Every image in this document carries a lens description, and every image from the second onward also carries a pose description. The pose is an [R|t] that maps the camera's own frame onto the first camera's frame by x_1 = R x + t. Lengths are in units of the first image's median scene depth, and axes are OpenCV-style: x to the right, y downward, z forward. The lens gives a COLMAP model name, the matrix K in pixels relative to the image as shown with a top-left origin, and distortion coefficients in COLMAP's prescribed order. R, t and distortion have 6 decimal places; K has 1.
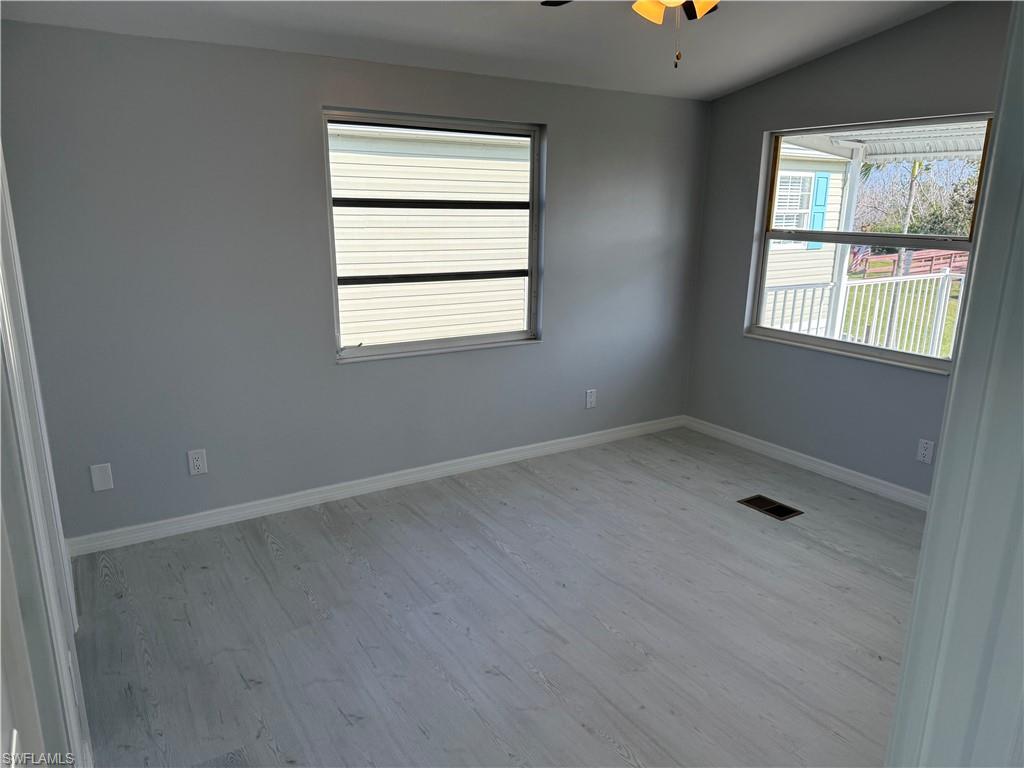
lens RADIAL K [[717.0, 0, 511.6], [0, 717.0, 390.5], [0, 0, 1]] dist [0.100797, -0.125795]
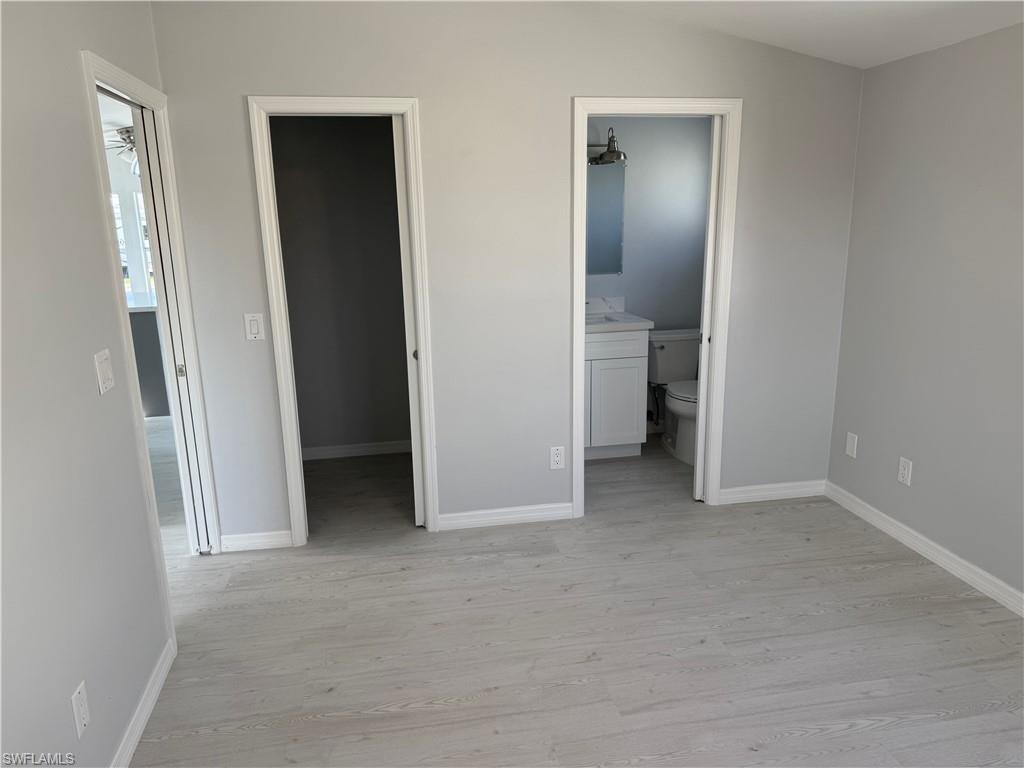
lens RADIAL K [[717.0, 0, 511.6], [0, 717.0, 390.5], [0, 0, 1]] dist [0.100797, -0.125795]
pose [[-0.372006, 0.214196, -0.903179, 0.668585], [-0.221337, 0.924475, 0.310412, -0.200456], [0.901455, 0.315382, -0.296500, 0.824175]]
